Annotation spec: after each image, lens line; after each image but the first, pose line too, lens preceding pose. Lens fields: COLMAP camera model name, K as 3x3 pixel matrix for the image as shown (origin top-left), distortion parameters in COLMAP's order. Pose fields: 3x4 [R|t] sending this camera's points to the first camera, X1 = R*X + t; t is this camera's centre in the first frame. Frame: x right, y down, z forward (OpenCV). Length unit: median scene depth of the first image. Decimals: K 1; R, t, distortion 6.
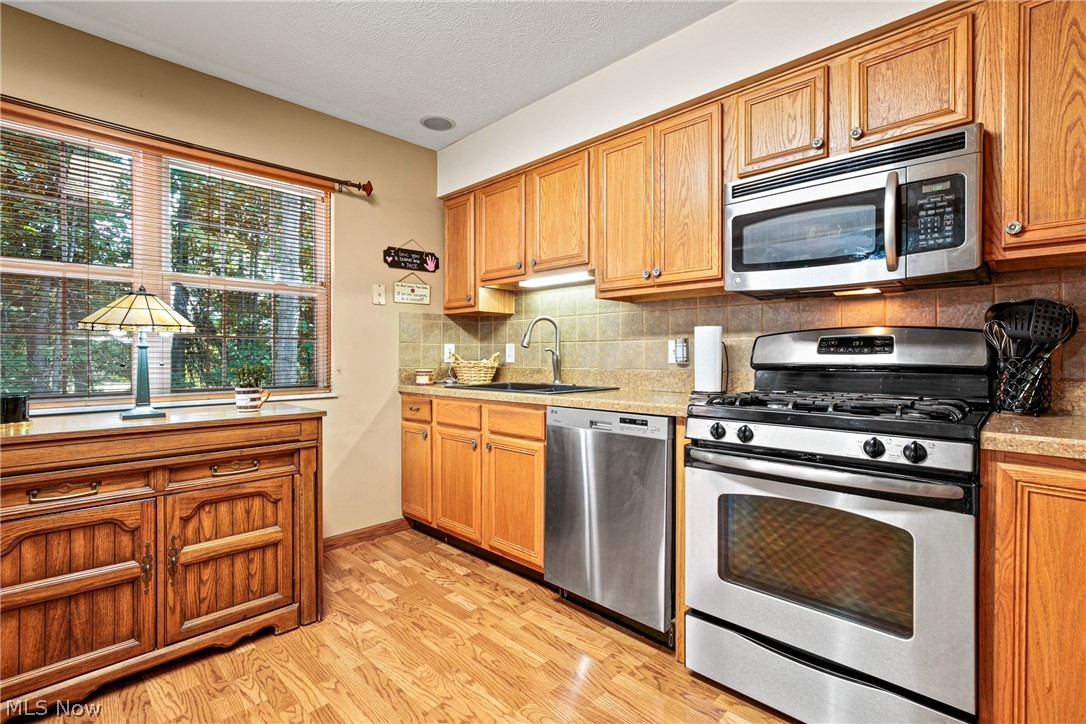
lens RADIAL K [[501.2, 0, 558.1], [0, 501.2, 354.2], [0, 0, 1]] dist [-0.014948, 0.003302]
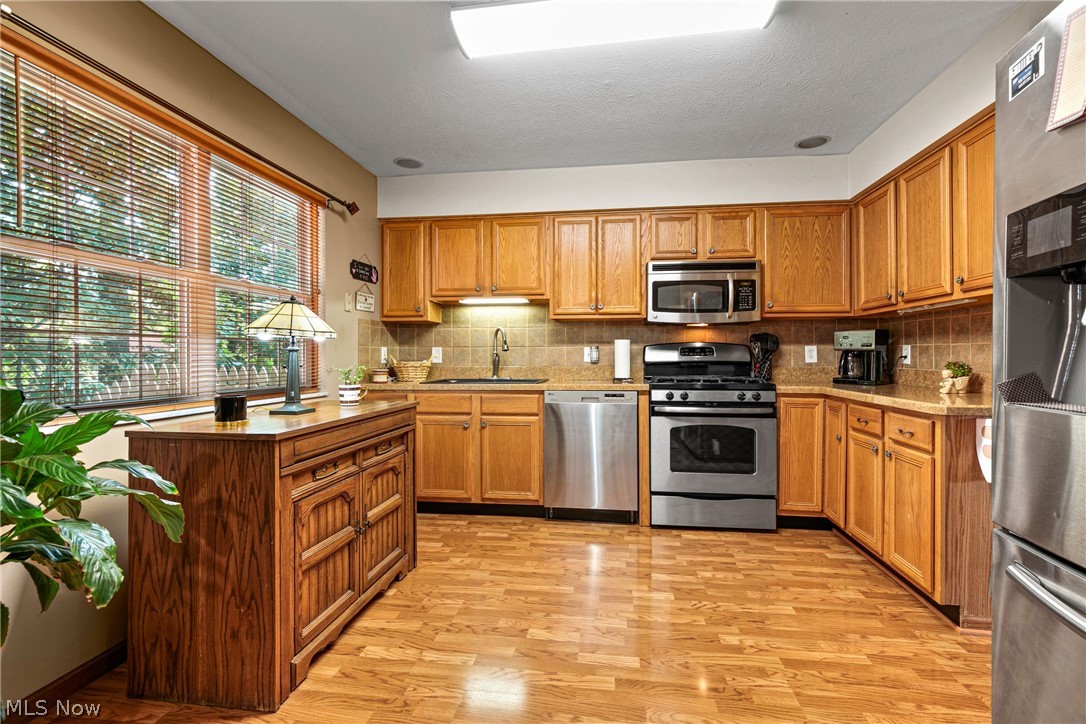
lens RADIAL K [[501.2, 0, 546.8], [0, 501.2, 354.7], [0, 0, 1]] dist [-0.014948, 0.003302]
pose [[0.802897, 0.000958, 0.596117, -0.948258], [-0.000077, 0.999999, -0.001504, -0.002483], [-0.596118, 0.001162, 0.802896, -0.216390]]
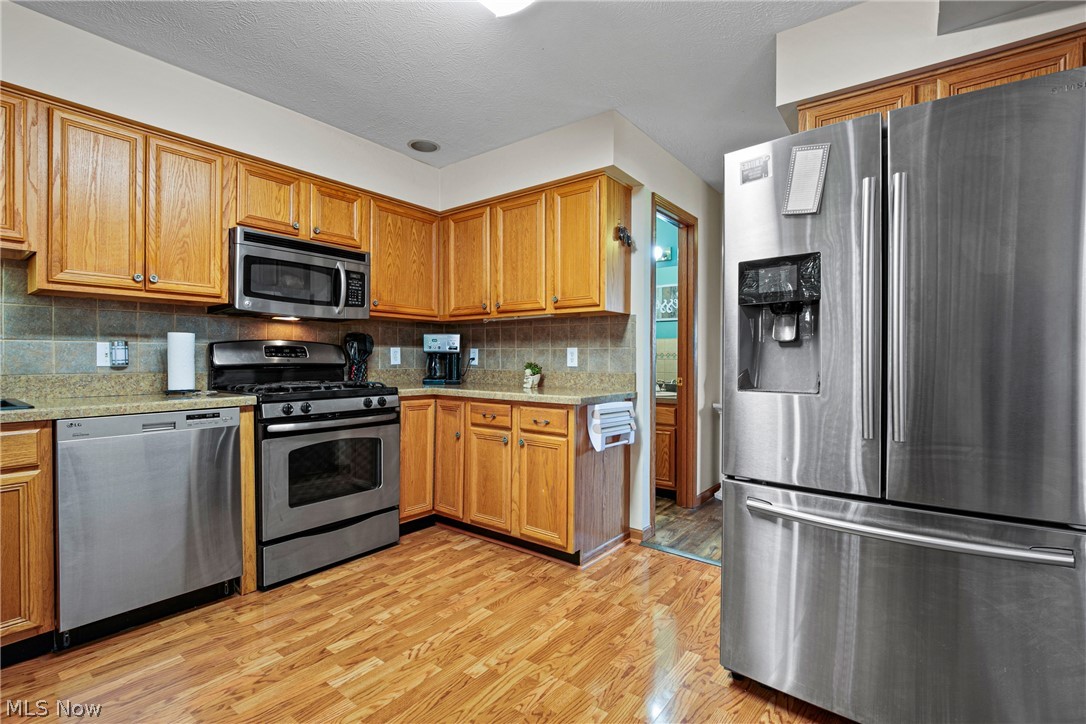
lens RADIAL K [[501.2, 0, 559.6], [0, 501.2, 359.2], [0, 0, 1]] dist [-0.014948, 0.003302]
pose [[-0.140043, -0.002754, 0.990142, -0.975213], [-0.004663, 0.999987, 0.002122, -0.001652], [-0.990134, -0.004320, -0.140054, 0.315662]]
